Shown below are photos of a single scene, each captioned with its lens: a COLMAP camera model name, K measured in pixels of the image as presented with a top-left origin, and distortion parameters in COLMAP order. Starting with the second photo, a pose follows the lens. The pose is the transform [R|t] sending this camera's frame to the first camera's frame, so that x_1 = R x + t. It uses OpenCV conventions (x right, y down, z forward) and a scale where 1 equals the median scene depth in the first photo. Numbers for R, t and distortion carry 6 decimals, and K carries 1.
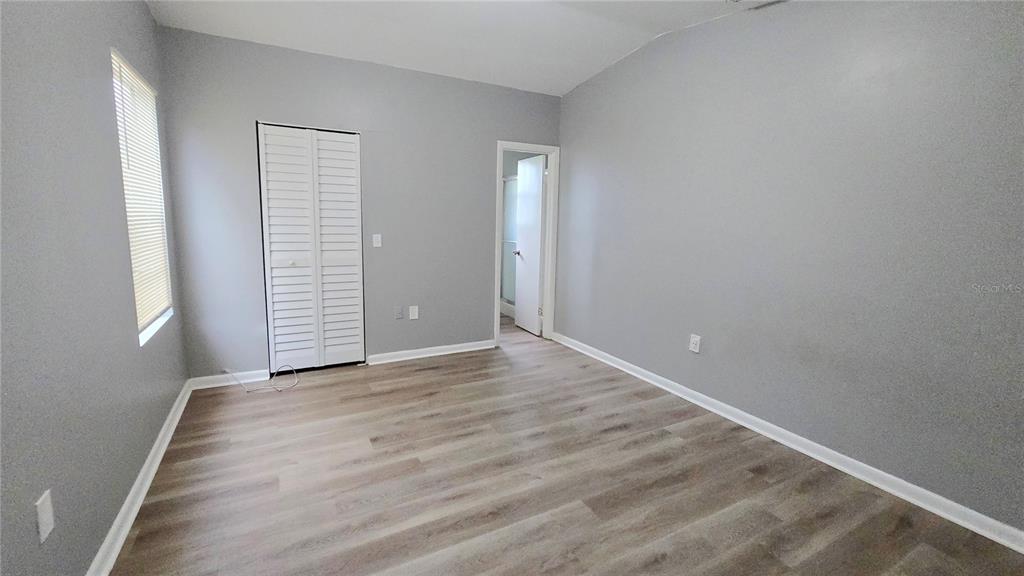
lens RADIAL K [[422.5, 0, 509.5], [0, 422.5, 281.5], [0, 0, 1]] dist [-0.002156, -0.000450]
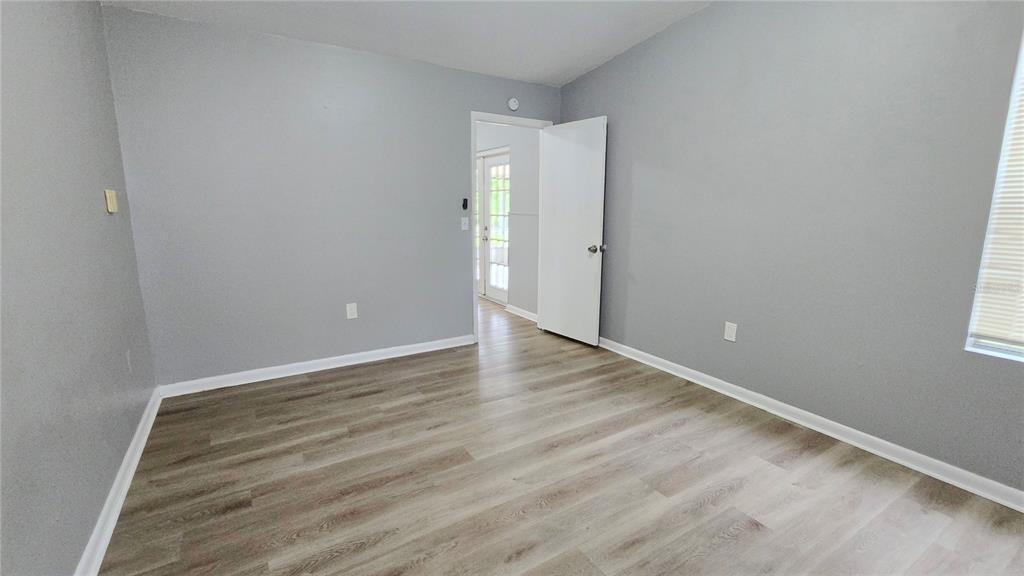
lens RADIAL K [[422.5, 0, 509.5], [0, 422.5, 281.5], [0, 0, 1]] dist [-0.002156, -0.000450]
pose [[-0.998311, -0.020317, -0.054429, 0.142652], [-0.036613, 0.947423, 0.317881, -0.231231], [0.045109, 0.319337, -0.946567, 1.745652]]
